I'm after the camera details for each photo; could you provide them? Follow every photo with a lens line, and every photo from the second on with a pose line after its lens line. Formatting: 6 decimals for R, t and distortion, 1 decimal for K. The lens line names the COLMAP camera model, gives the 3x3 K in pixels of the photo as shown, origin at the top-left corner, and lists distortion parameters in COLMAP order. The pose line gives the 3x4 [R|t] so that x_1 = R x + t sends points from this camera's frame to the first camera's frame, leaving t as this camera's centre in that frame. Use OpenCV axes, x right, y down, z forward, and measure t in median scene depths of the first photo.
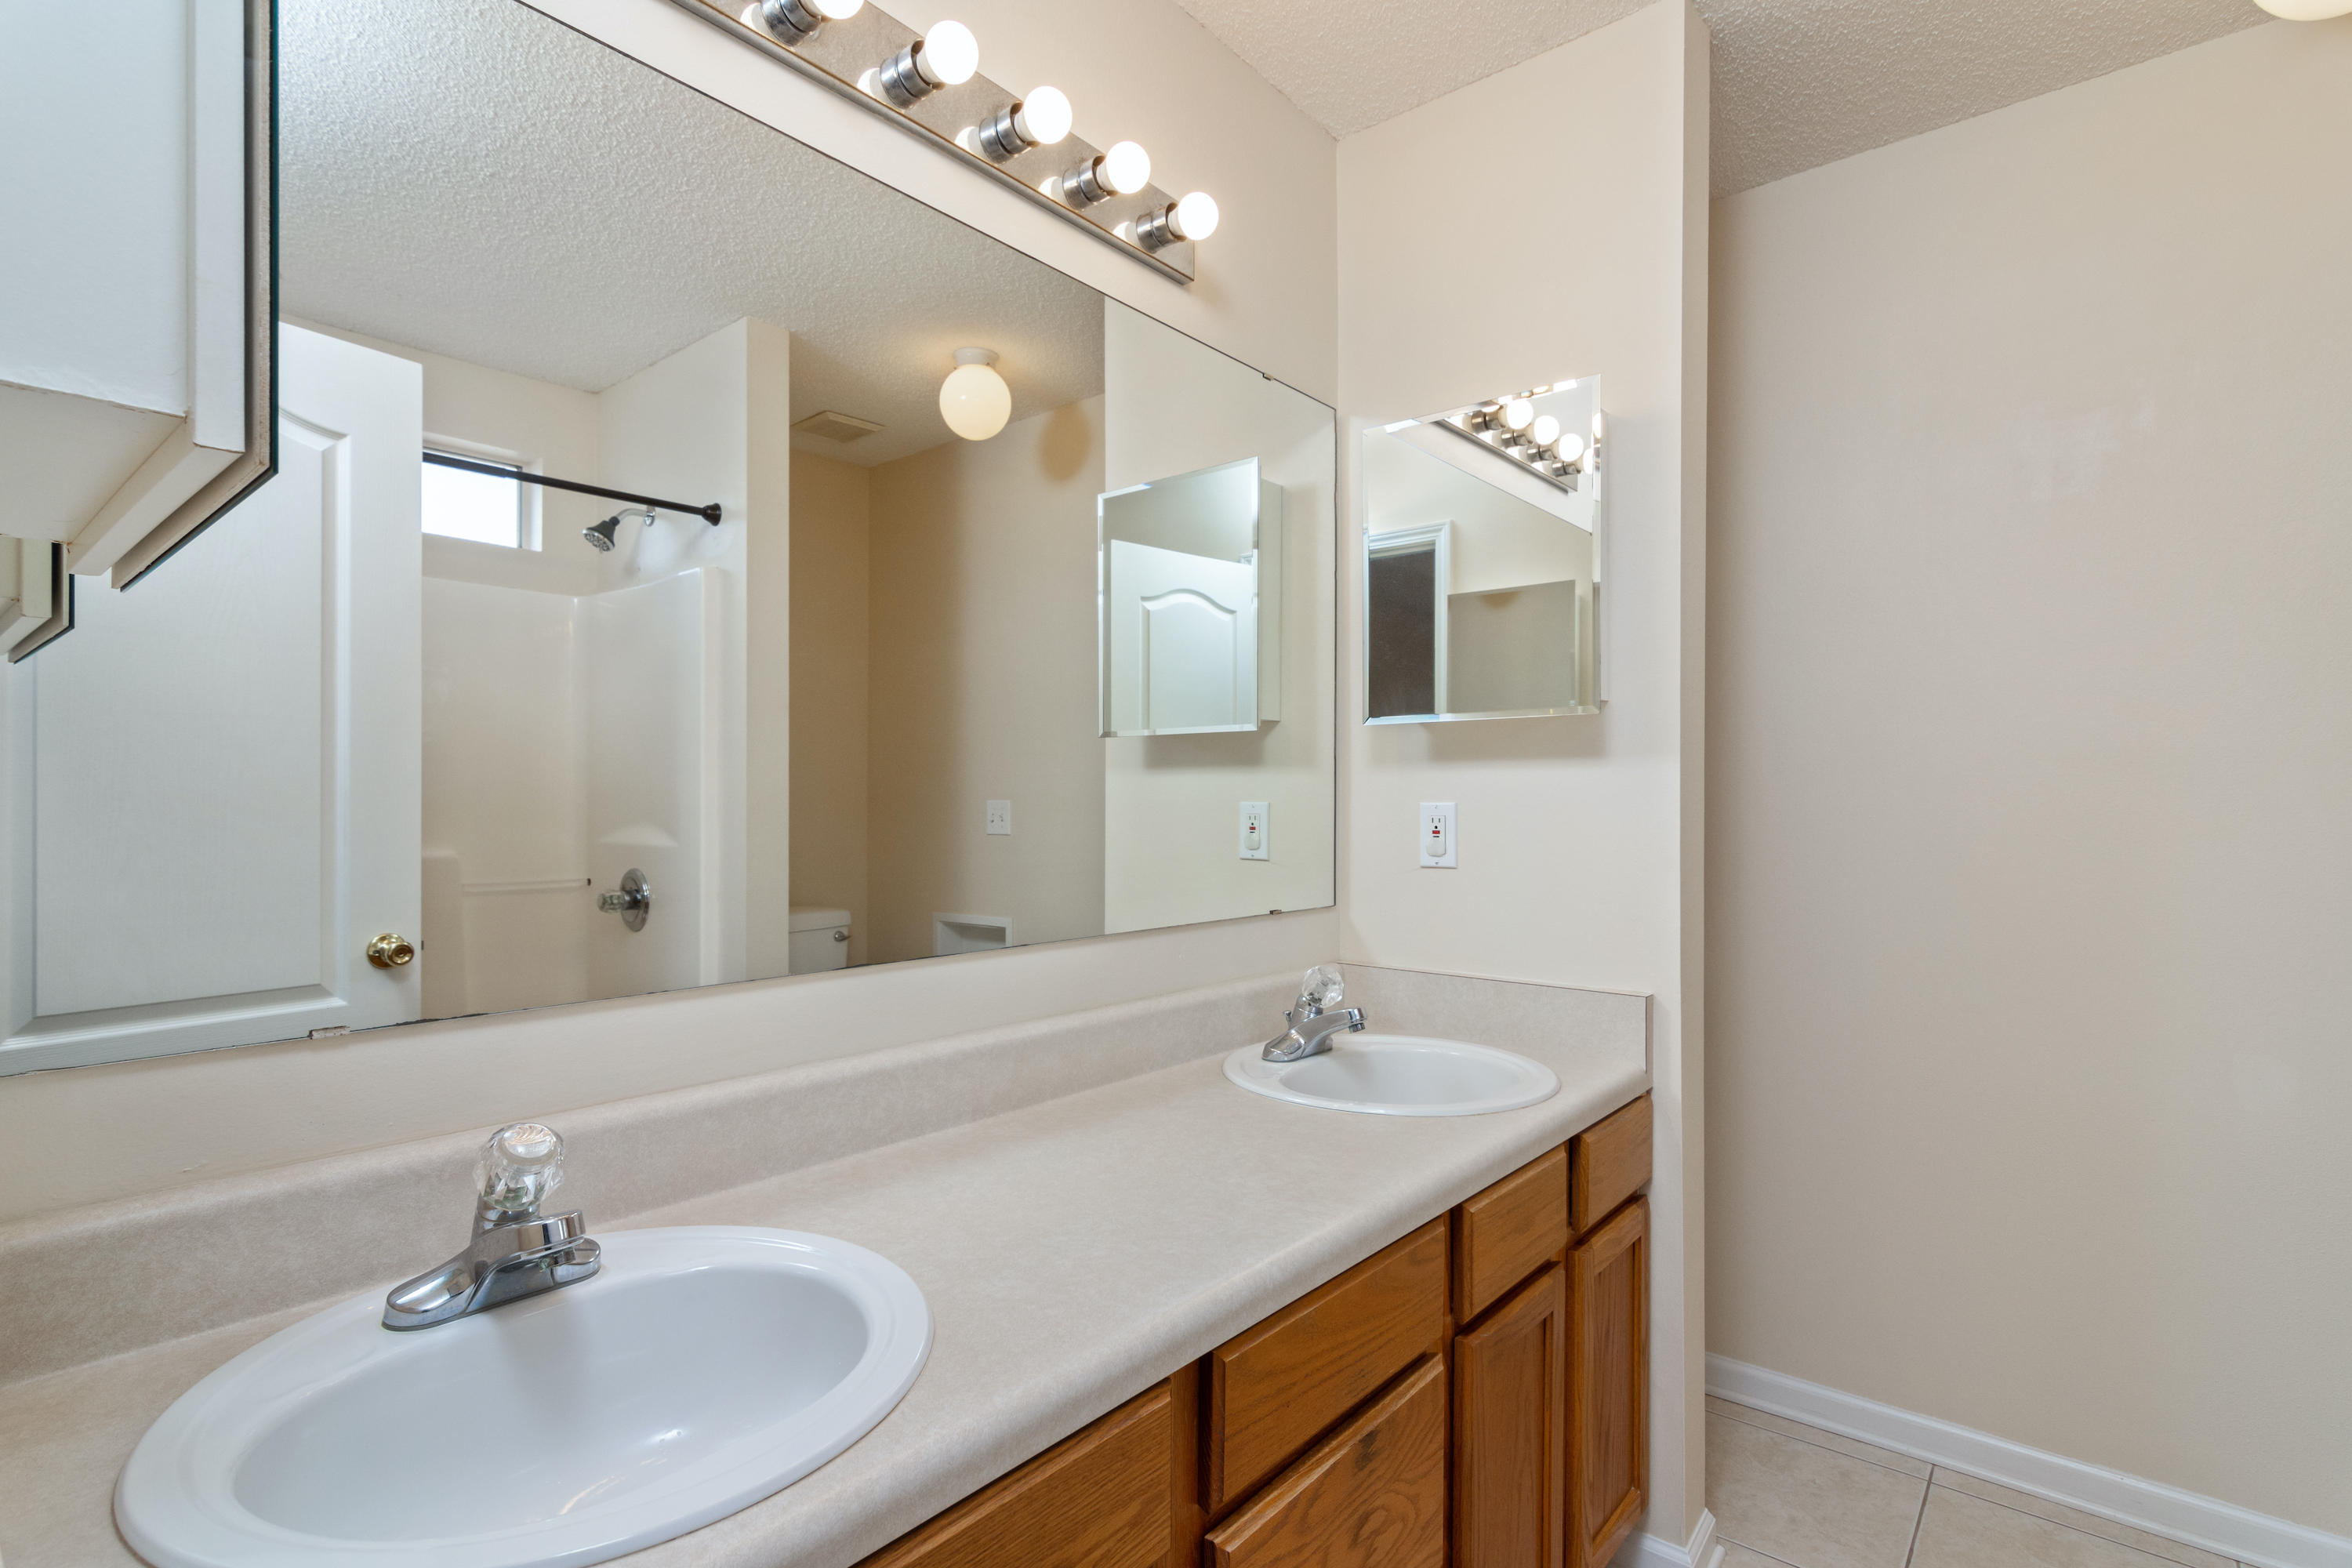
lens RADIAL K [[1145.0, 0, 1168.4], [0, 1145.0, 791.6], [0, 0, 1]] dist [-0.000942, 0.001771]
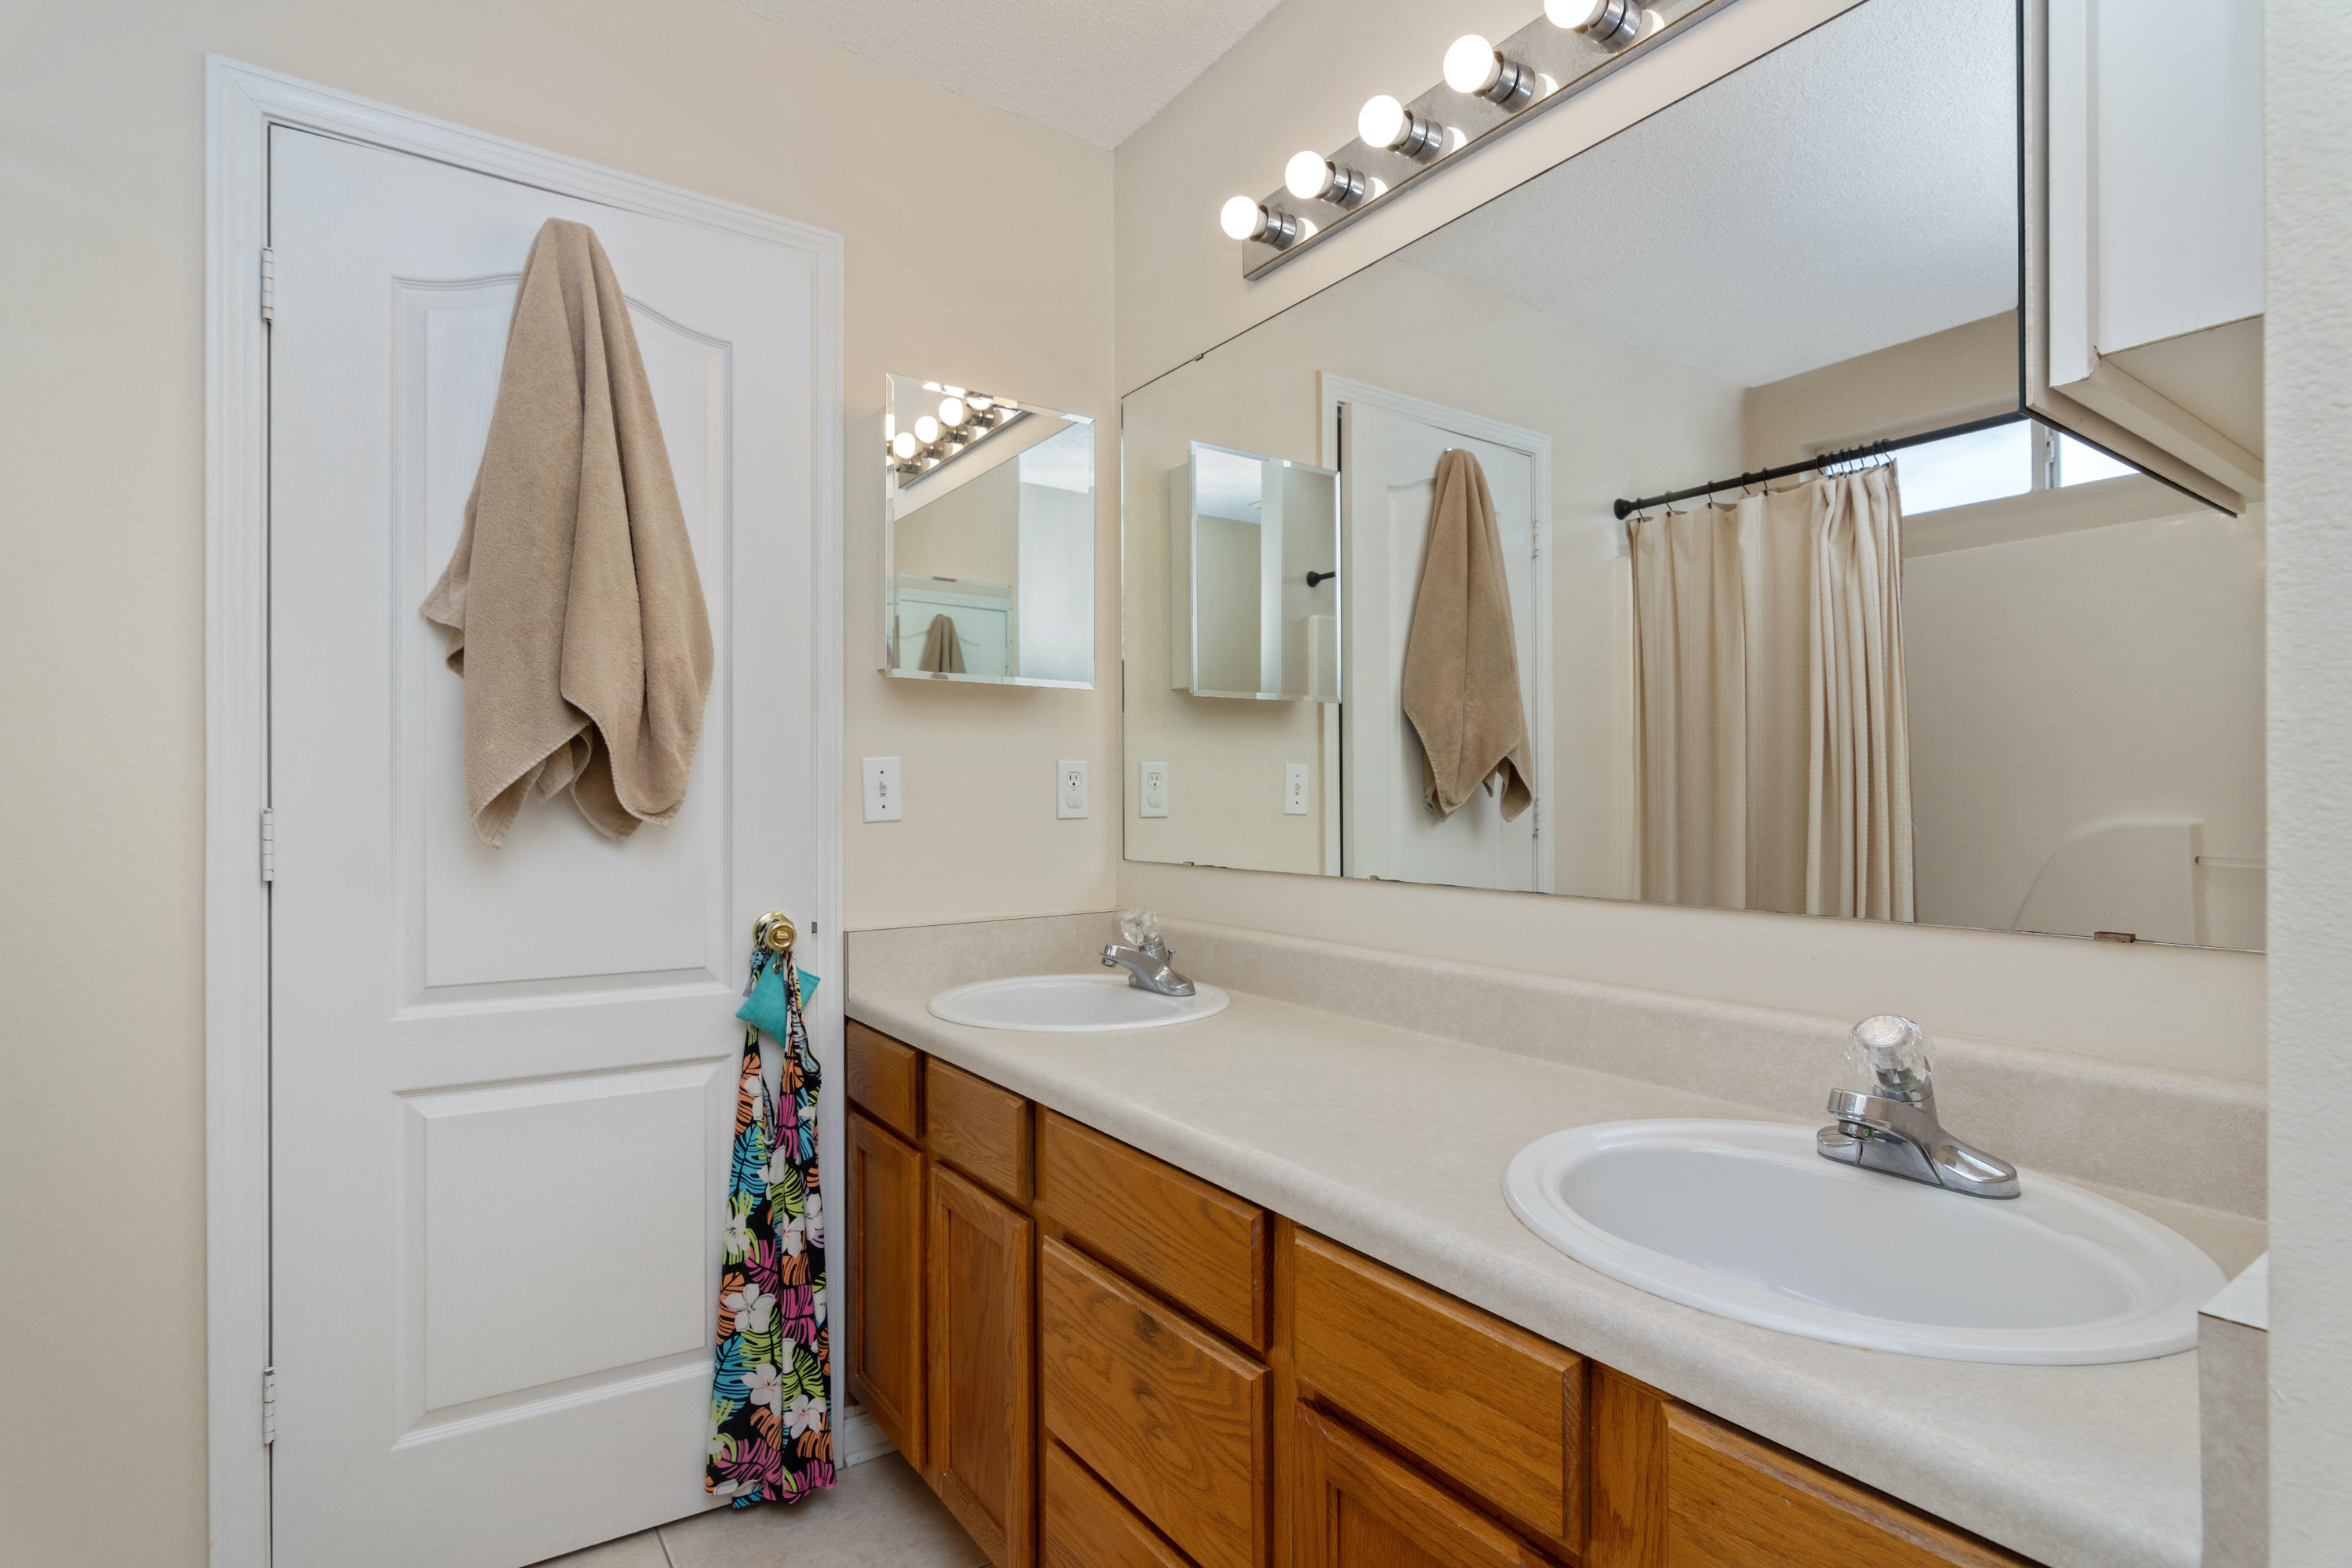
lens RADIAL K [[1145.0, 0, 1171.6], [0, 1145.0, 786.9], [0, 0, 1]] dist [-0.000942, 0.001771]
pose [[-0.257639, -0.004086, -0.966233, 1.160303], [0.008244, 0.999945, -0.006427, 0.064335], [0.966206, -0.009621, -0.257591, 1.243483]]
